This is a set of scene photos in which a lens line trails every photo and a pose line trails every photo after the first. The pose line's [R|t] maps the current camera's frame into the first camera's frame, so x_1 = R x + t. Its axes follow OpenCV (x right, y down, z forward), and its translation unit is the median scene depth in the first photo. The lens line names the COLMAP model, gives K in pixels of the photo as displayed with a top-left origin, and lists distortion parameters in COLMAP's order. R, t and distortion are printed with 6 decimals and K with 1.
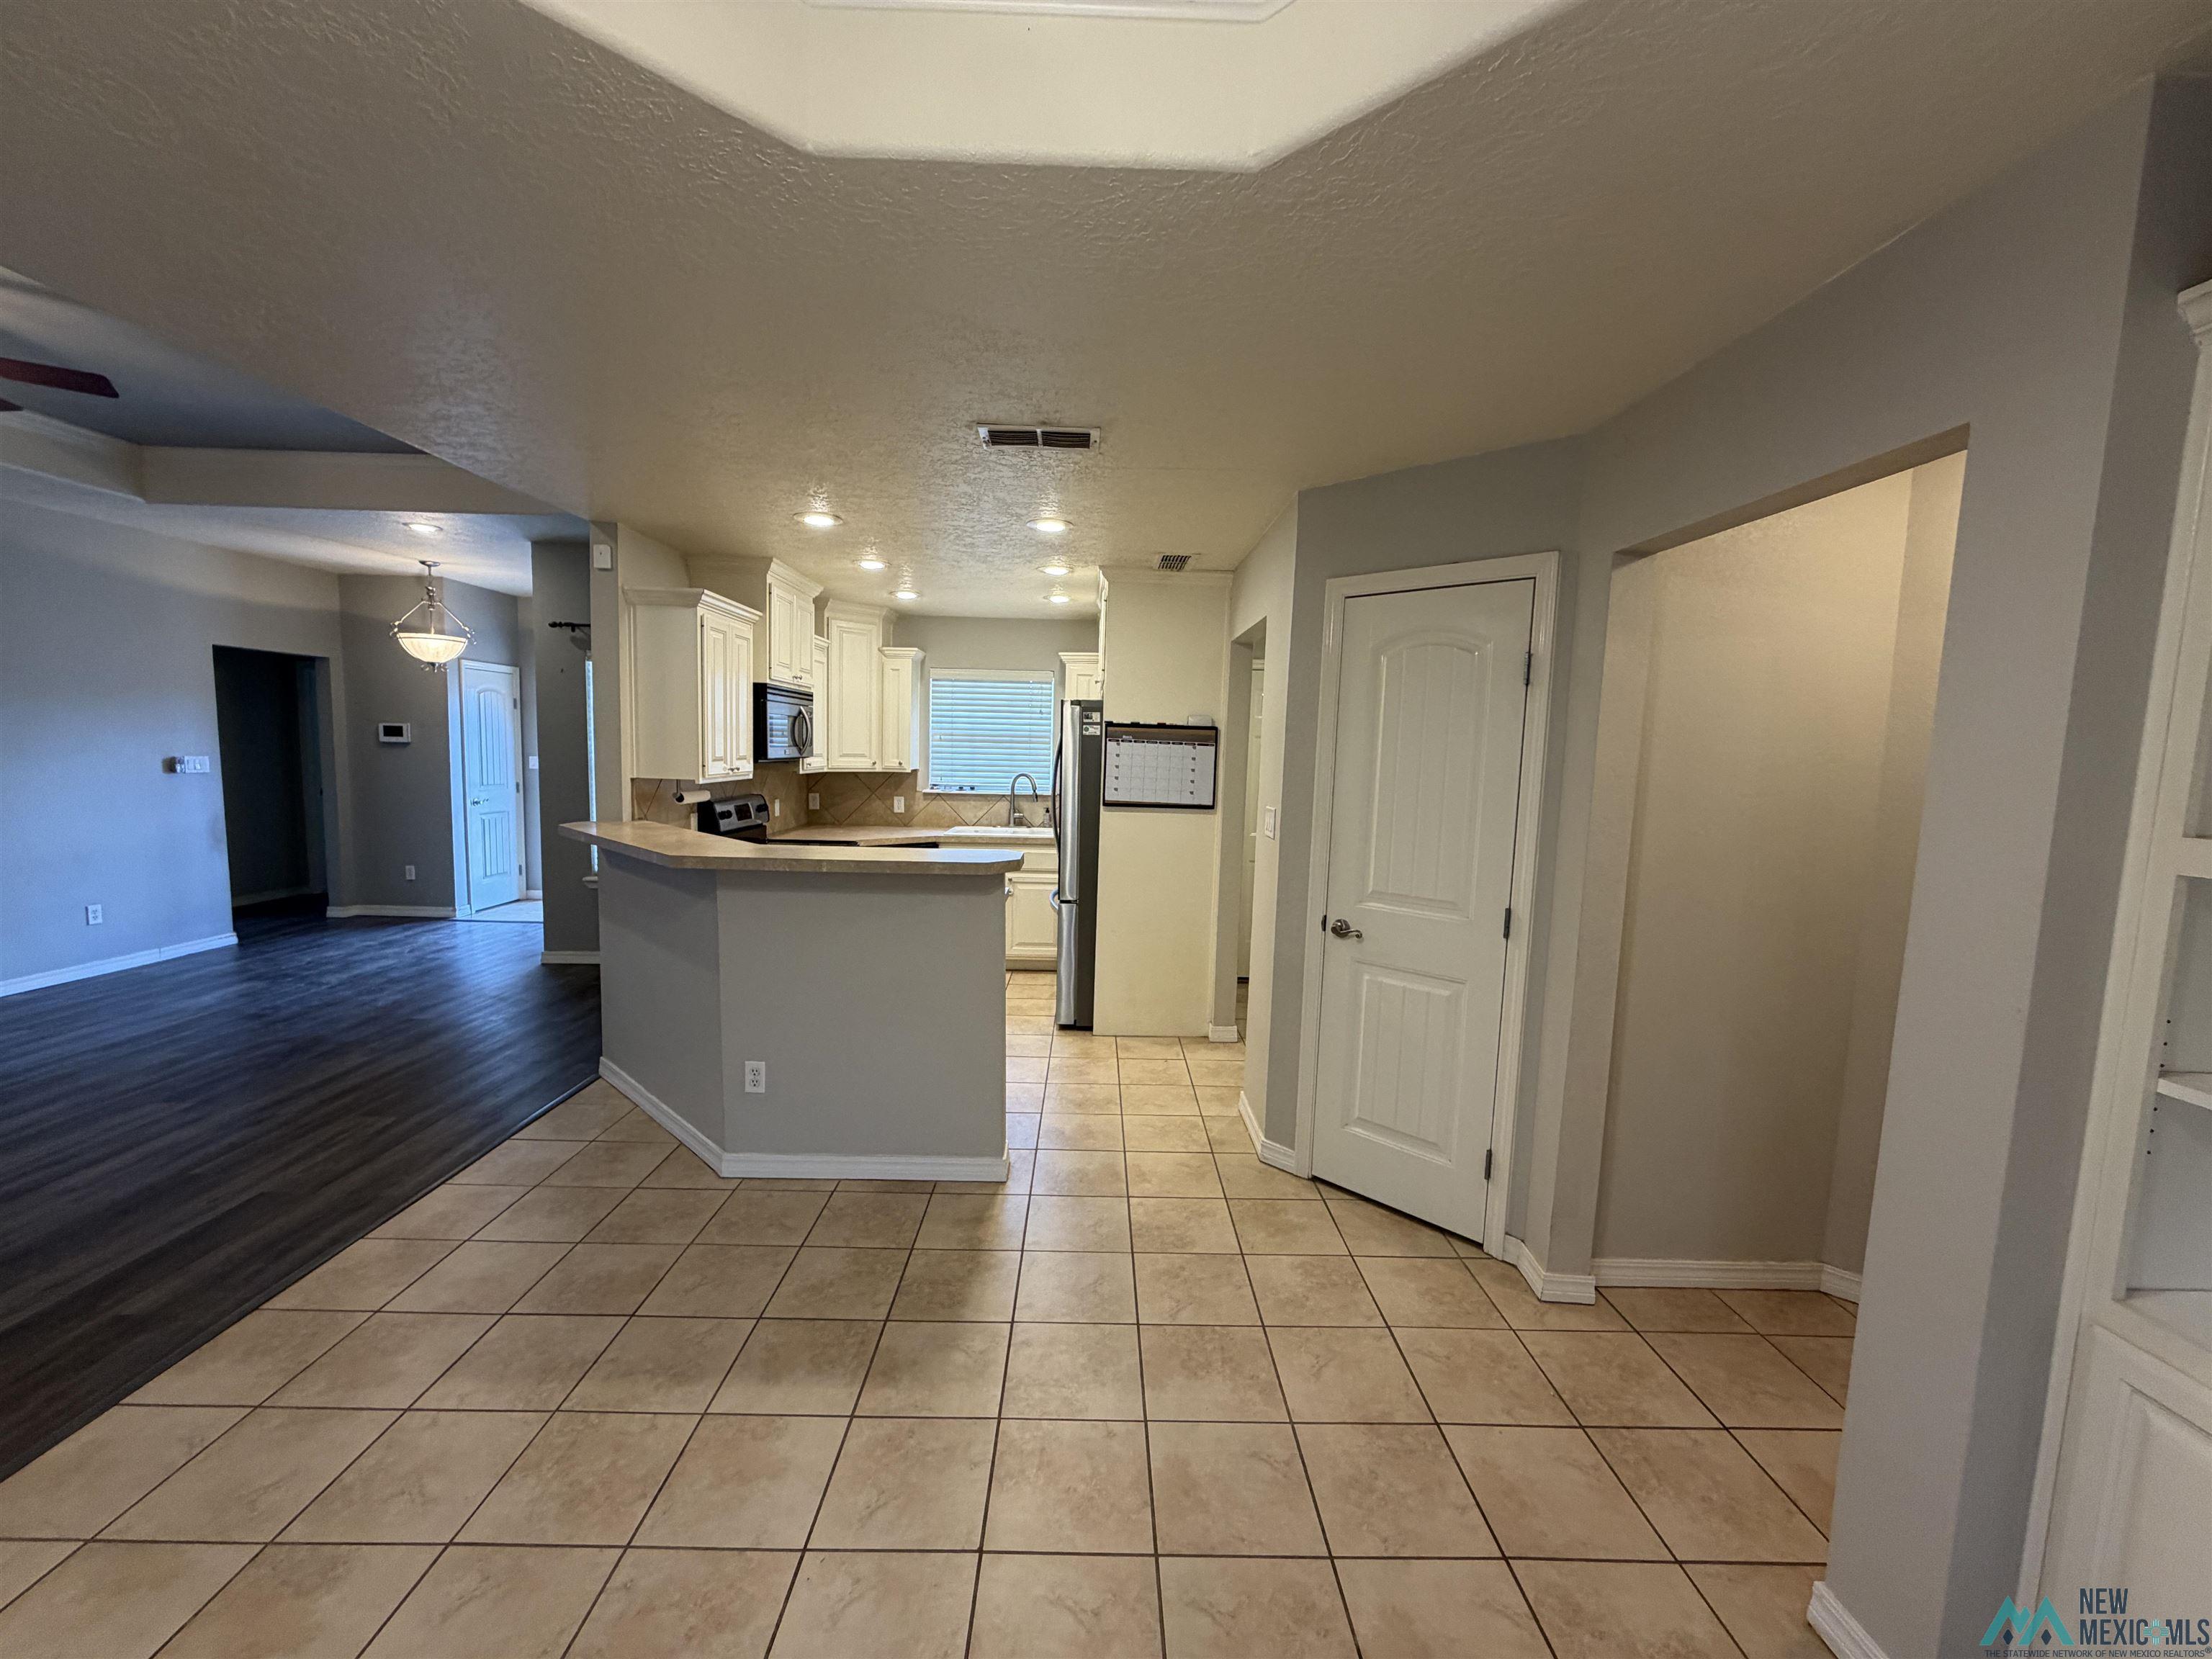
lens RADIAL K [[882.7, 0, 1109.5], [0, 882.7, 827.5], [0, 0, 1]] dist [0.001510, -0.000885]
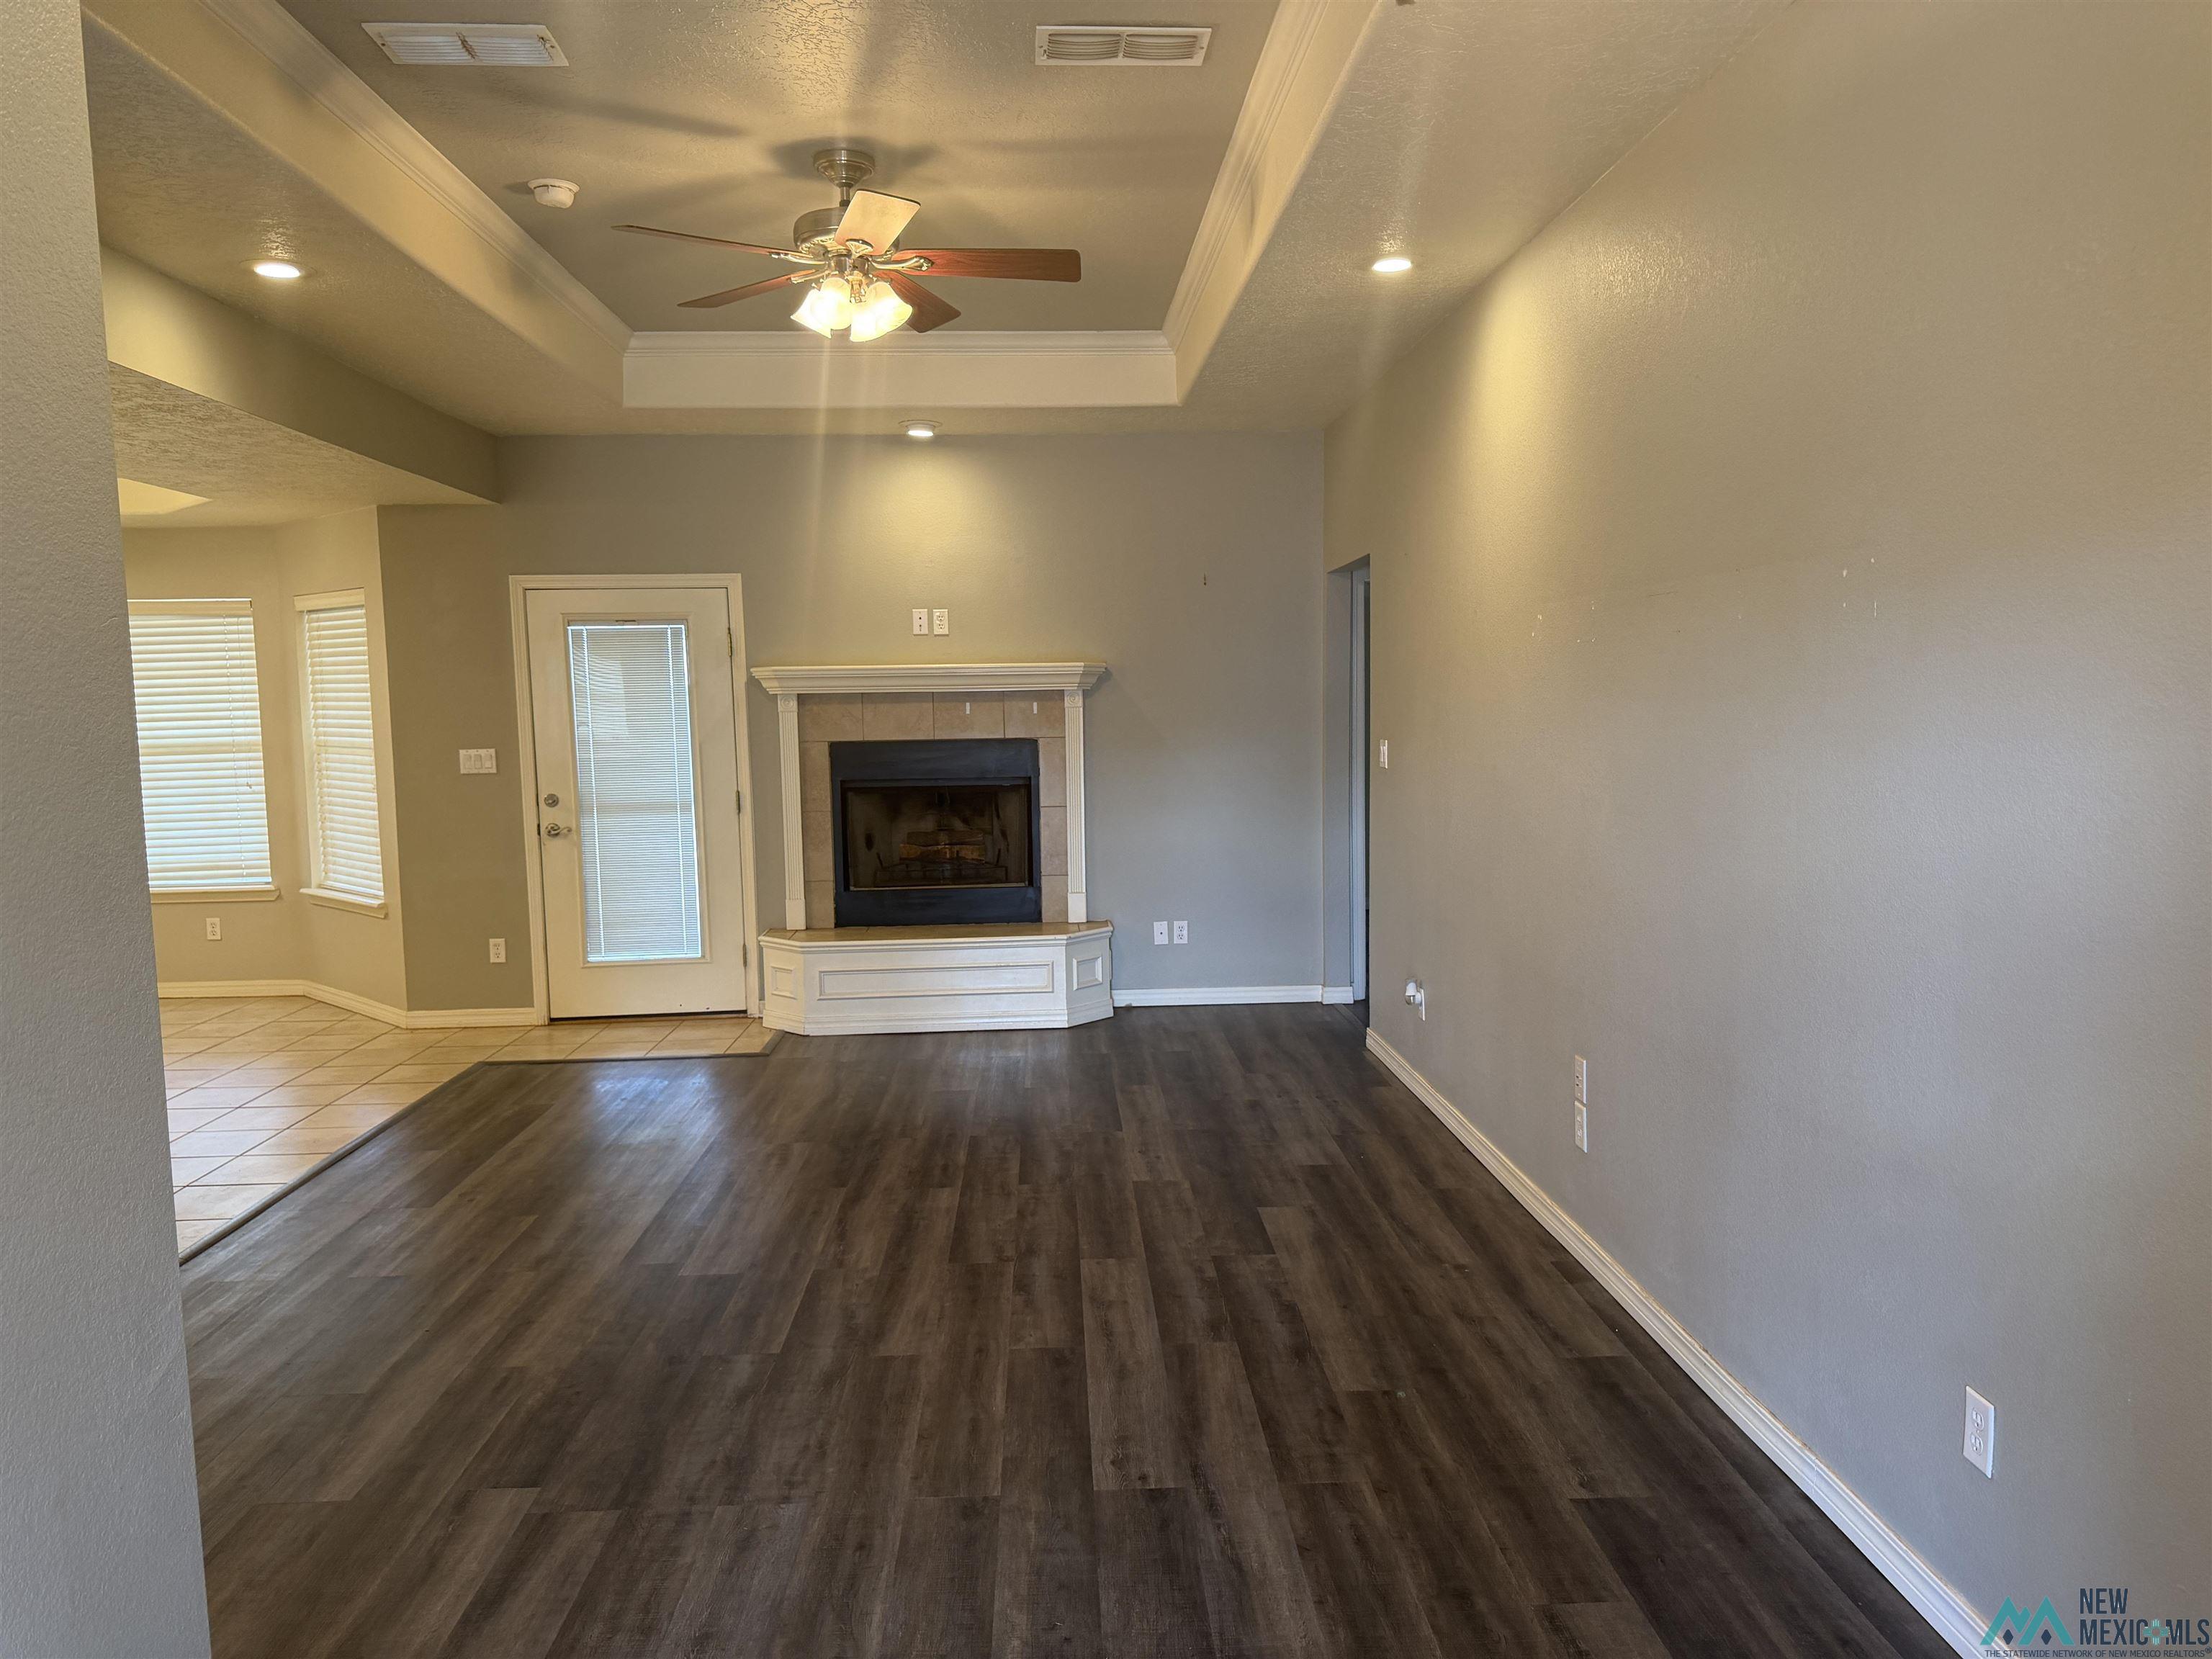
lens RADIAL K [[1559.8, 0, 1093.6], [0, 1559.8, 850.9], [0, 0, 1]] dist [0.031342, -0.046453]
pose [[-0.999528, -0.005583, -0.030207, -1.328691], [-0.011130, 0.982351, 0.186716, -0.219233], [0.028631, 0.186964, -0.981949, 2.122542]]
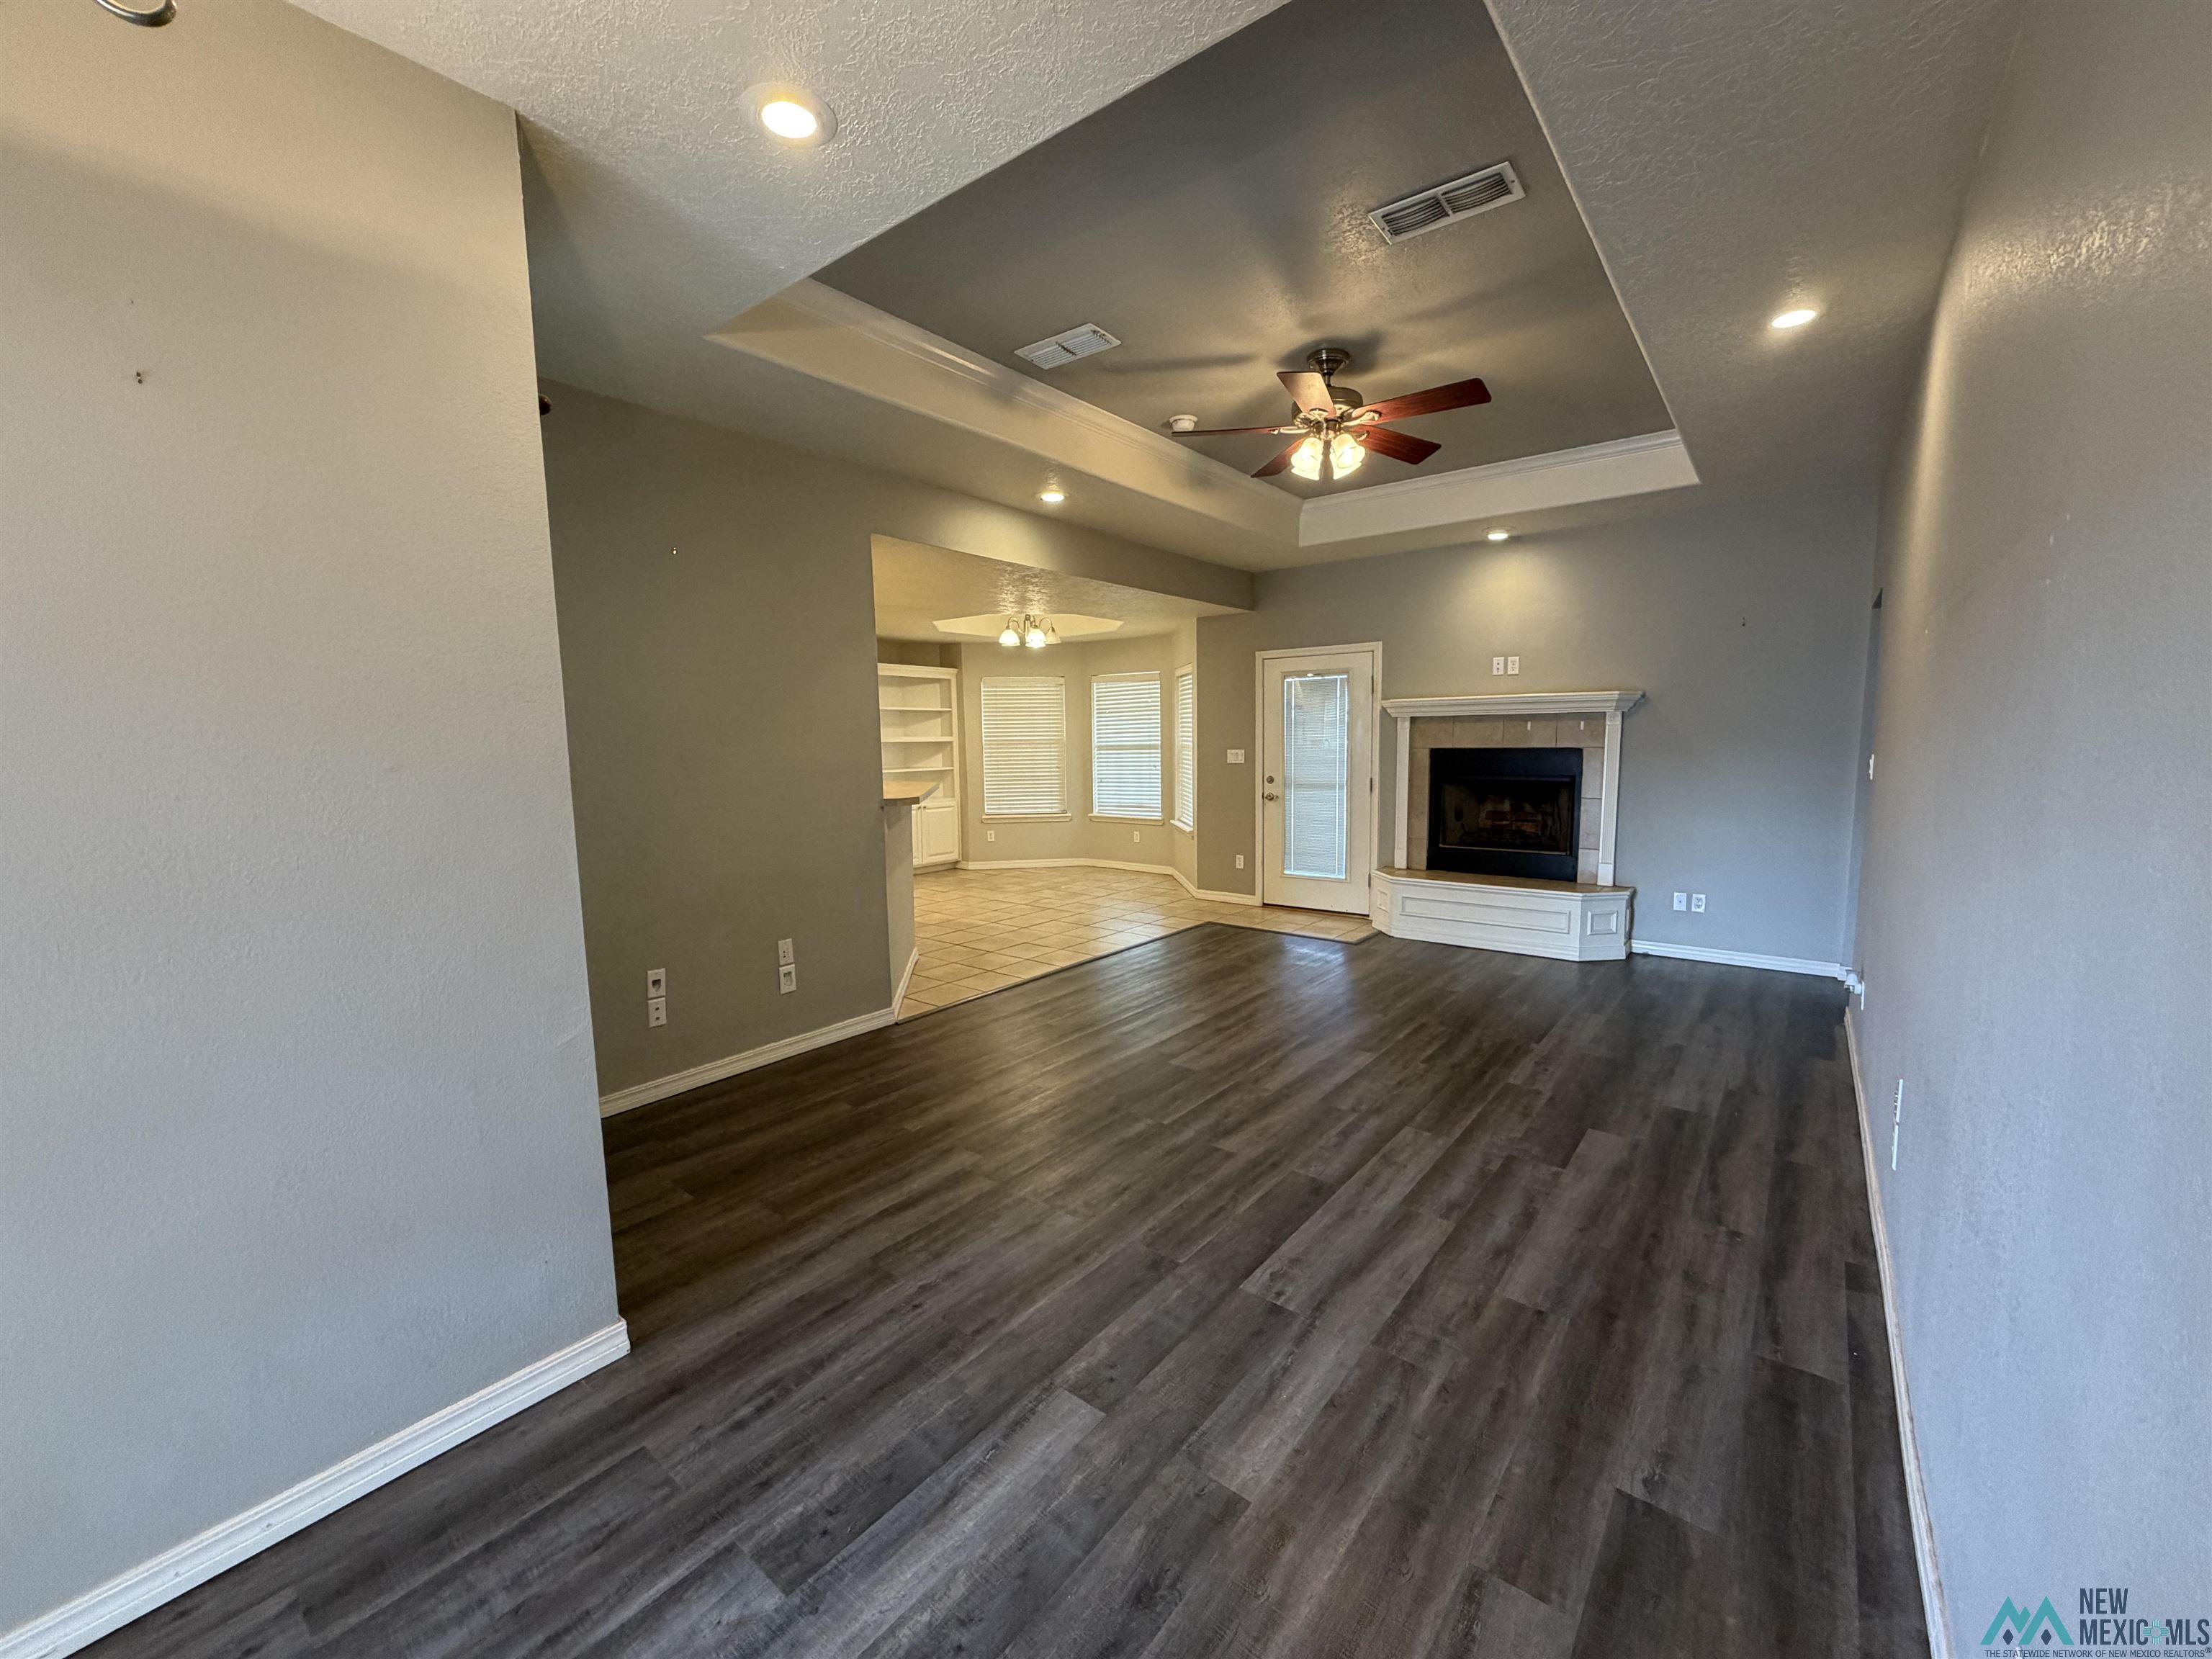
lens RADIAL K [[882.7, 0, 1095.9], [0, 882.7, 825.6], [0, 0, 1]] dist [0.001510, -0.000885]
pose [[-0.769547, -0.080228, 0.633530, -1.665307], [0.052047, 0.980896, 0.187439, -0.188174], [-0.636466, 0.177217, -0.750670, 1.855566]]
